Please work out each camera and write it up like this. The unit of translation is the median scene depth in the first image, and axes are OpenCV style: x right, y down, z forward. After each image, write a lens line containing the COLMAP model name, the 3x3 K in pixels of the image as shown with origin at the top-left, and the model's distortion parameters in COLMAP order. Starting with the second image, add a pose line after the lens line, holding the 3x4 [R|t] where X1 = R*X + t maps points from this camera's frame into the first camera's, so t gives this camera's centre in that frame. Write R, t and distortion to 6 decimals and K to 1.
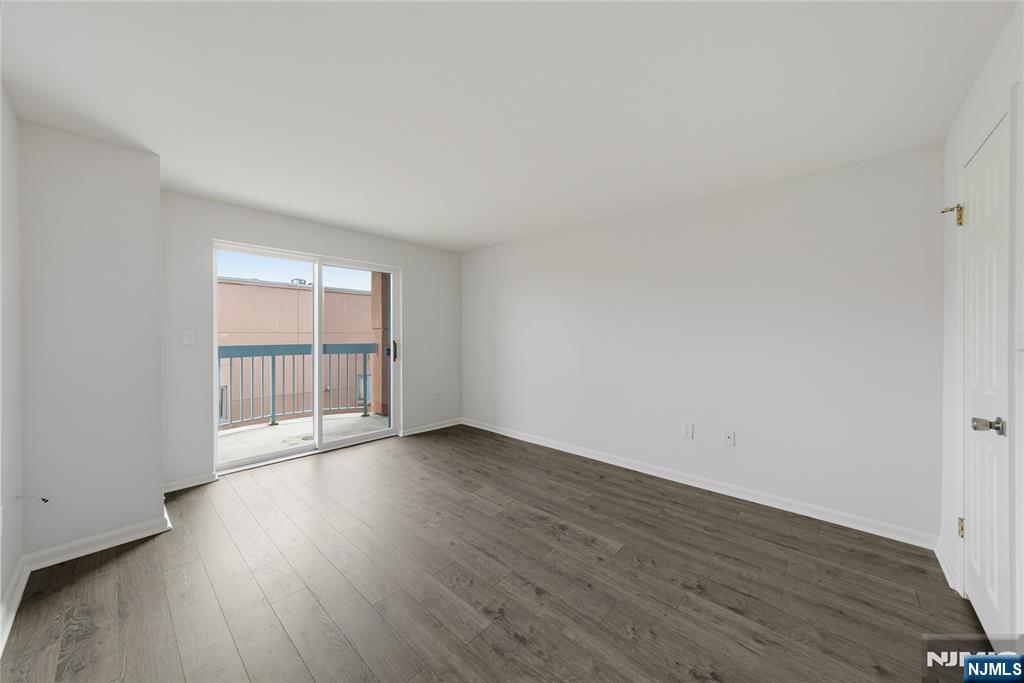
lens RADIAL K [[359.7, 0, 506.5], [0, 359.7, 339.6], [0, 0, 1]] dist [0.001232, 0.000149]
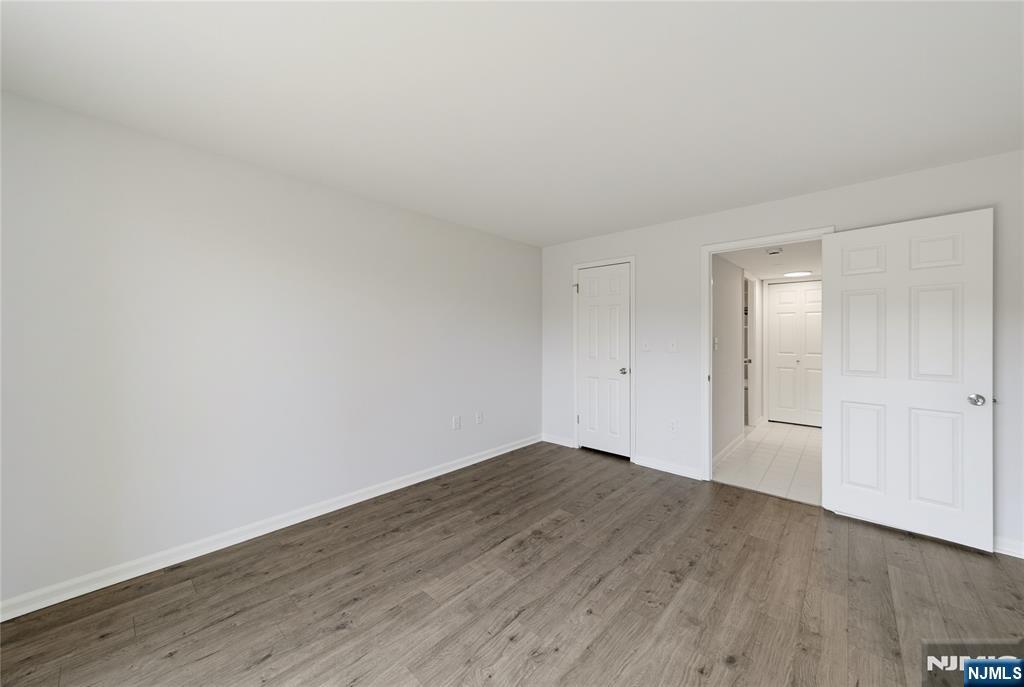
lens RADIAL K [[368.0, 0, 503.9], [0, 368.0, 338.3], [0, 0, 1]] dist [0.002738, 0.000171]
pose [[0.009011, -0.007485, 0.999931, -0.801988], [0.016053, 0.999844, 0.007340, -0.027587], [-0.999831, 0.015986, 0.009129, 0.994285]]
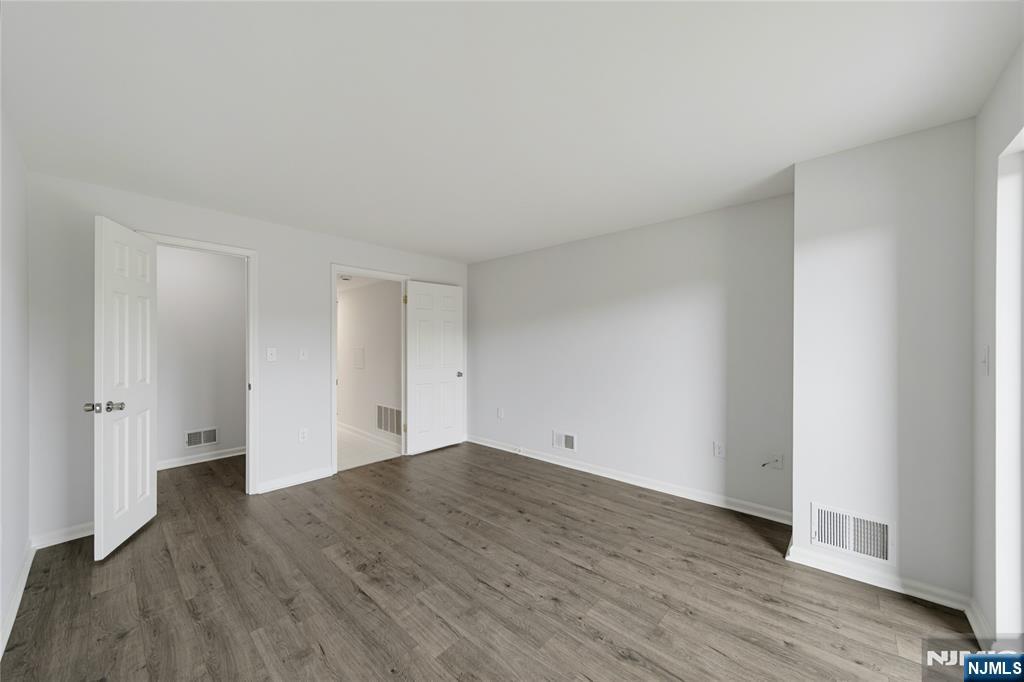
lens RADIAL K [[366.2, 0, 519.0], [0, 366.2, 342.6], [0, 0, 1]] dist [0.000909, 0.000134]
pose [[-0.999764, -0.003475, -0.021429, -0.192710], [-0.003677, 0.999949, 0.009400, -0.040529], [0.021396, 0.009477, -0.999726, 1.764610]]
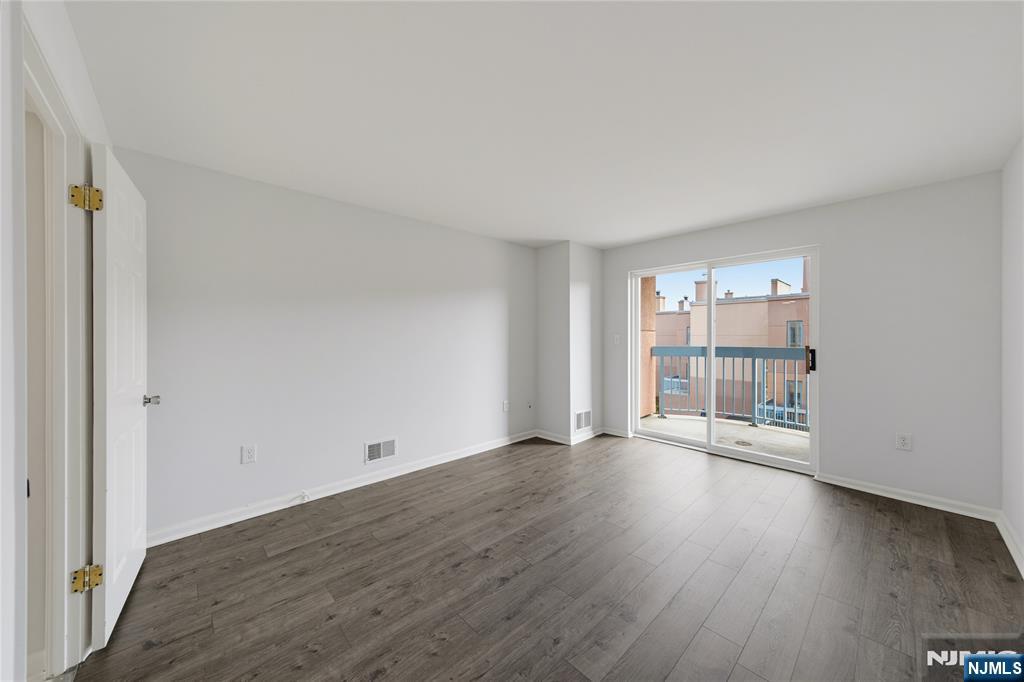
lens RADIAL K [[359.8, 0, 513.1], [0, 359.8, 332.0], [0, 0, 1]] dist [0.001631, 0.000091]
pose [[-0.071576, -0.012001, -0.997363, 0.808935], [-0.014246, 0.999838, -0.011009, -0.014775], [0.997333, 0.013420, -0.071735, 0.760324]]
